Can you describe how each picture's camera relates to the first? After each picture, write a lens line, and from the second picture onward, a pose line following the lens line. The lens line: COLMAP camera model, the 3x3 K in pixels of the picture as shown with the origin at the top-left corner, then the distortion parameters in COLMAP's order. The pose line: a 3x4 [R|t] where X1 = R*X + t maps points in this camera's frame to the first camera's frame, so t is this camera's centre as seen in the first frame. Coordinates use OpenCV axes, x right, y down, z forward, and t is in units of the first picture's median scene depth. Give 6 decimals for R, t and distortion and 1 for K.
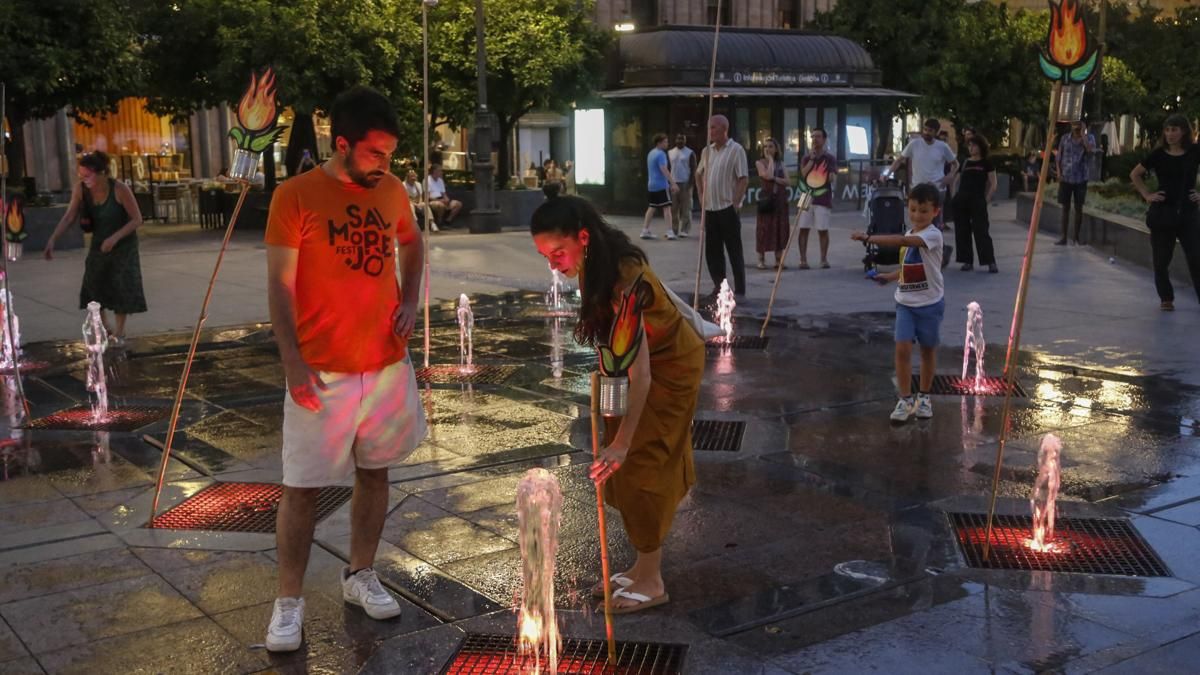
lens RADIAL K [[1352.5, 0, 600.0], [0, 1352.5, 337.5], [0, 0, 1]] dist [0.142501, -0.164171]
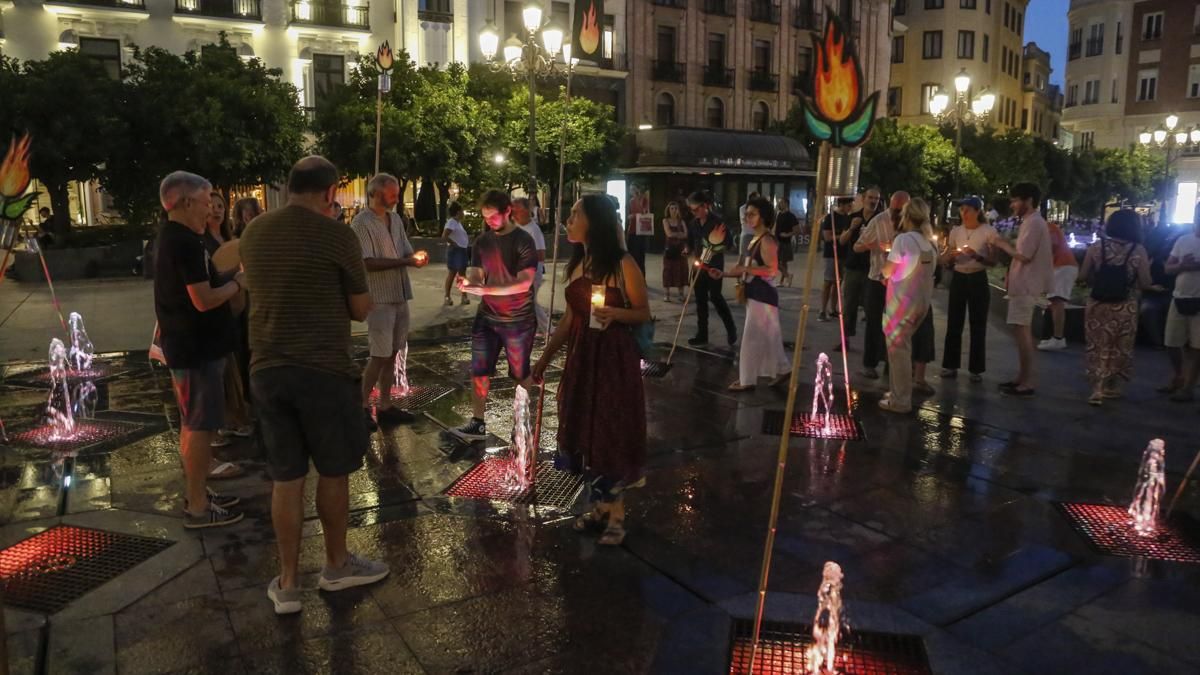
lens RADIAL K [[845.1, 0, 600.0], [0, 845.1, 337.5], [0, 0, 1]] dist [-0.095656, 0.001278]
pose [[0.997871, 0.027307, -0.059227, 0.044966], [-0.026302, 0.999498, 0.017678, -0.015986], [0.059680, -0.016082, 0.998088, 0.100999]]
